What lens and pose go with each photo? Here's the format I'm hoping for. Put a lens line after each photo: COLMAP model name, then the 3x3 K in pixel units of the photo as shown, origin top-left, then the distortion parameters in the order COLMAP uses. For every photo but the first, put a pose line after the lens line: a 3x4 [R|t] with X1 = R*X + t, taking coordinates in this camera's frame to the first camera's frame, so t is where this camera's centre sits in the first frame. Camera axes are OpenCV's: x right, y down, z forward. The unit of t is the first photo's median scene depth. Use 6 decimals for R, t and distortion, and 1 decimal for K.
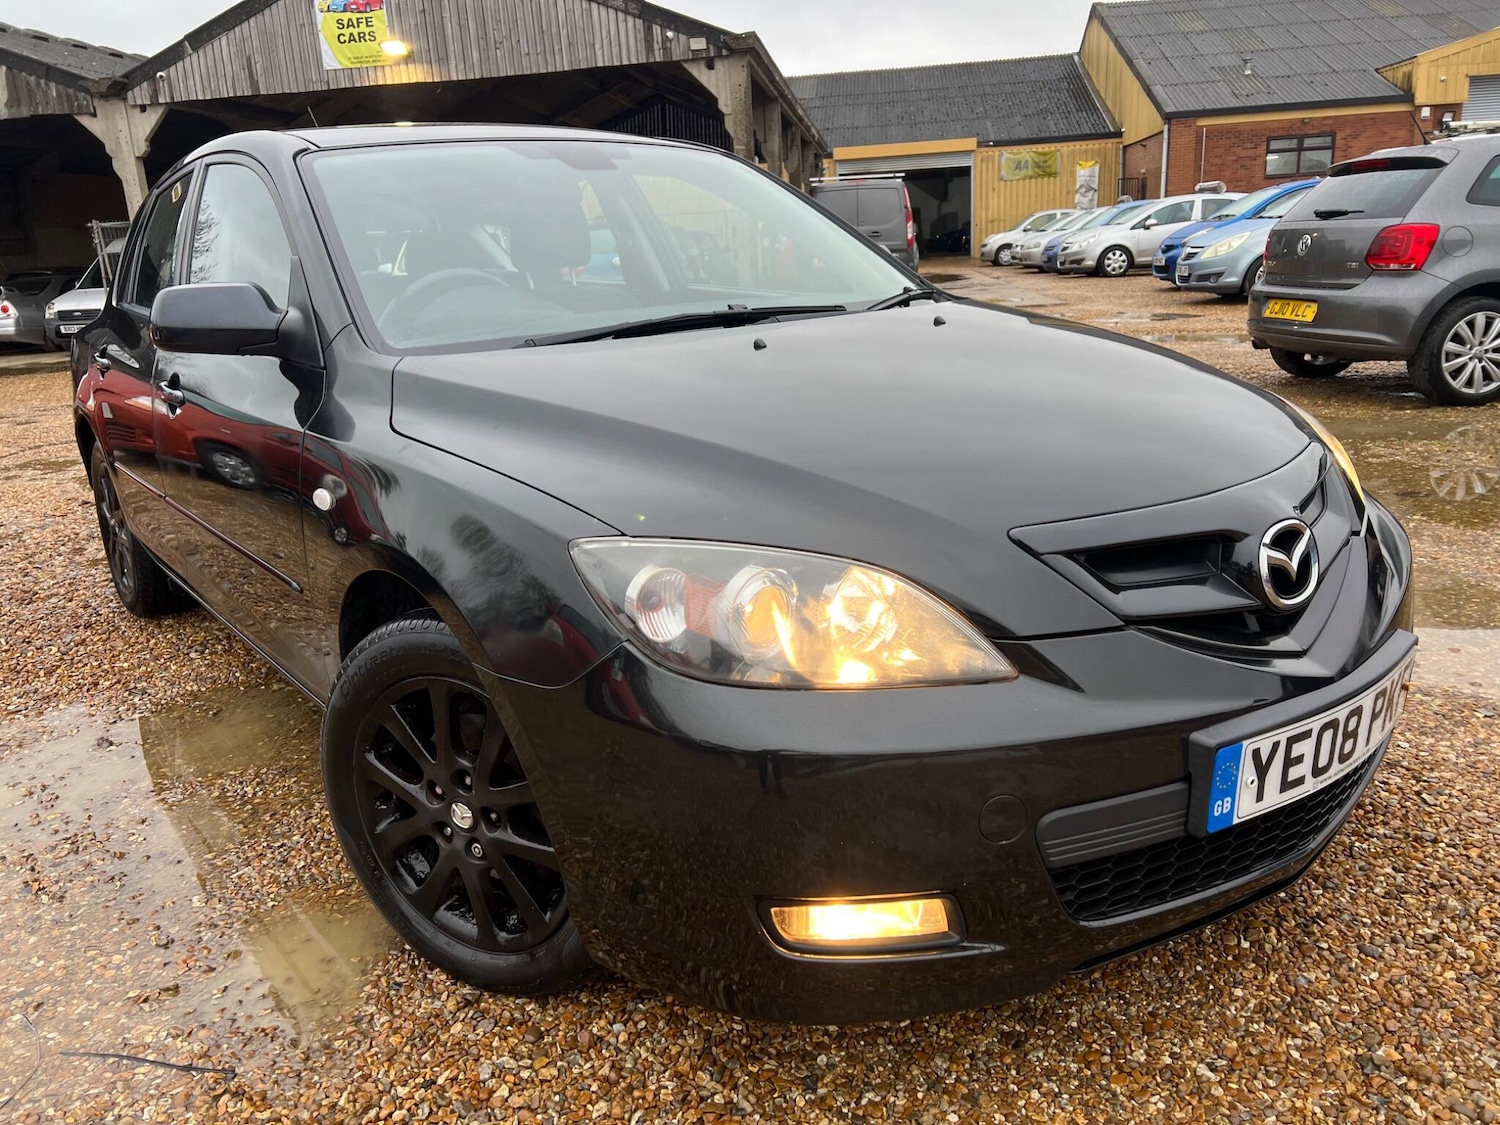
lens RADIAL K [[1146.6, 0, 750.0], [0, 1146.6, 562.5], [0, 0, 1]] dist [0.064597, -0.070472]
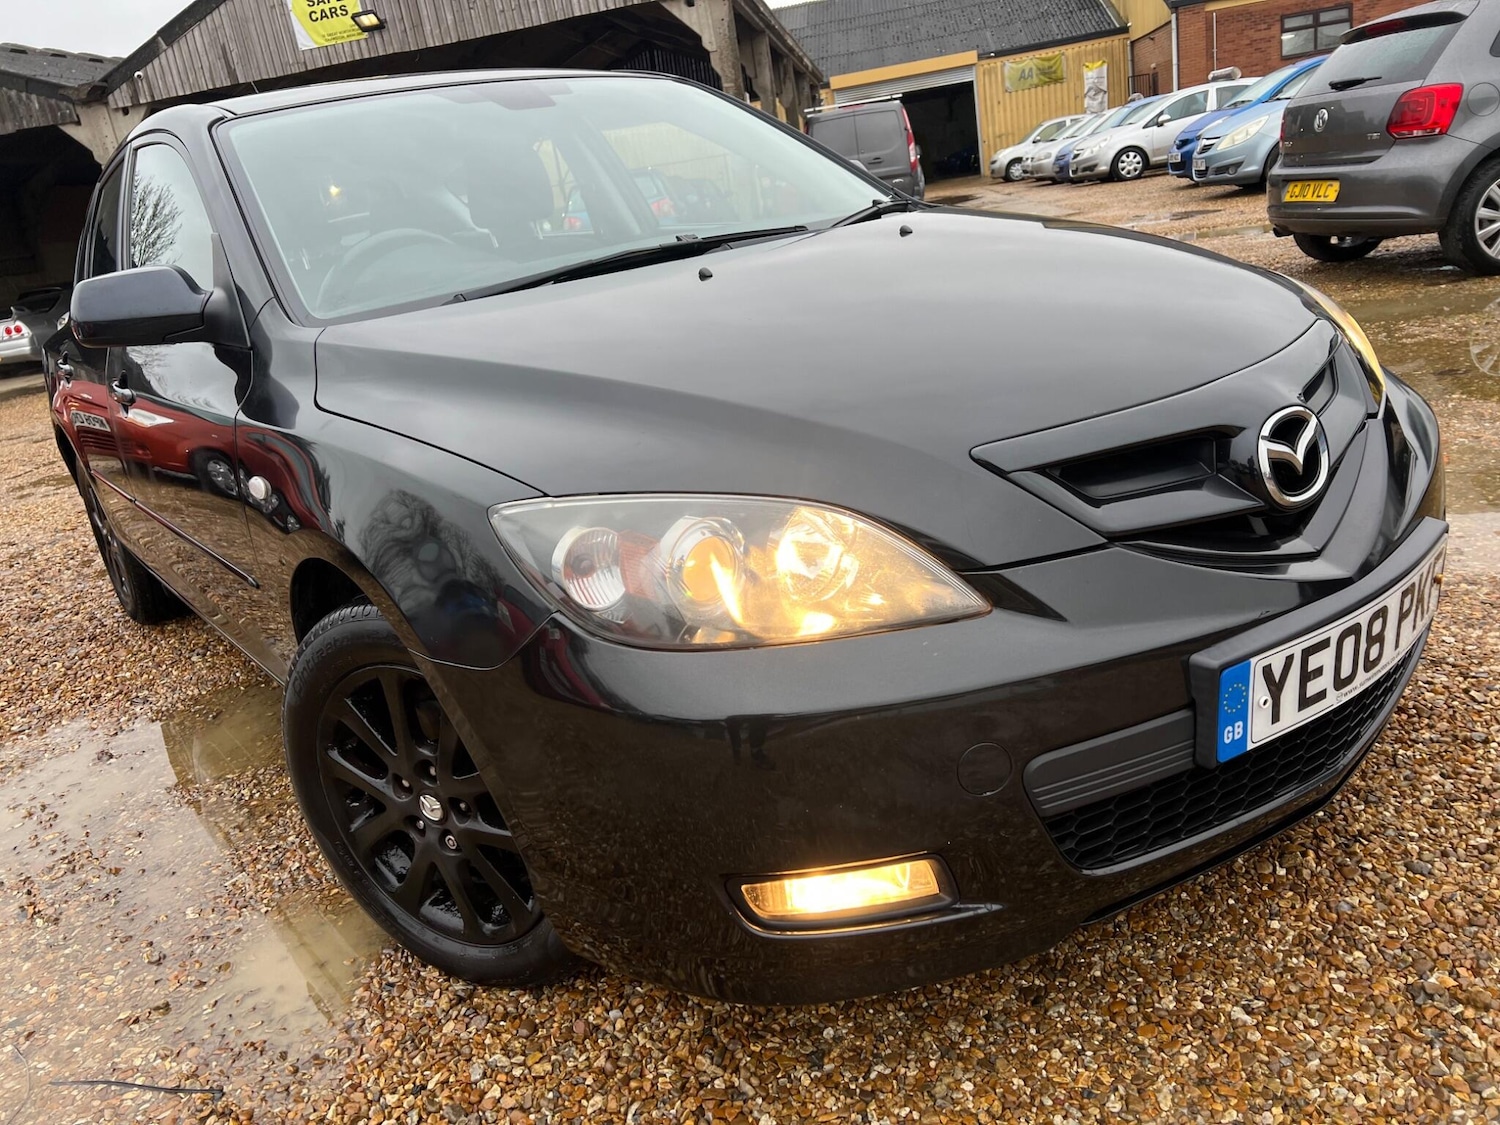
lens RADIAL K [[1143.0, 0, 751.4], [0, 1143.0, 574.8], [0, 0, 1]] dist [0.062653, -0.068494]
pose [[0.994959, -0.092394, -0.038981, 0.064227], [0.094355, 0.994185, 0.051900, 0.005381], [0.033959, -0.055317, 0.997891, 0.077865]]
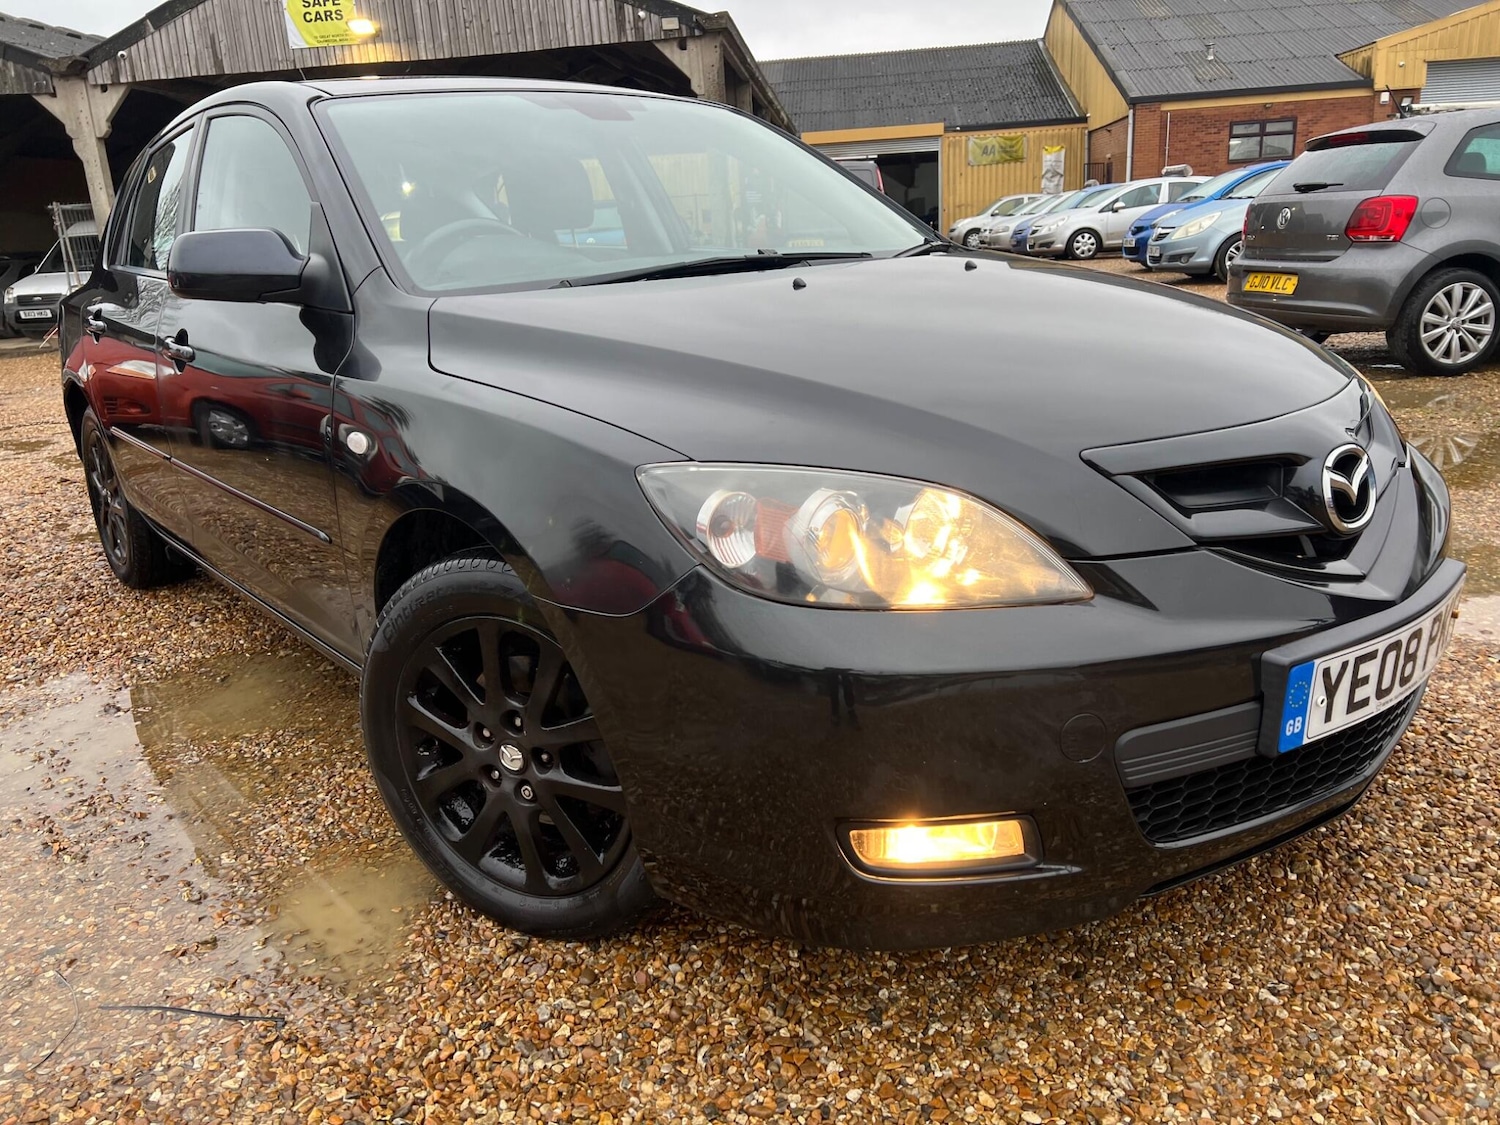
lens RADIAL K [[1146.3, 0, 747.1], [0, 1146.3, 558.2], [0, 0, 1]] dist [0.063974, -0.069655]
pose [[0.999542, -0.009646, 0.028688, -0.072650], [0.009519, 0.999944, 0.004549, 0.044747], [-0.028730, -0.004274, 0.999578, 0.010126]]
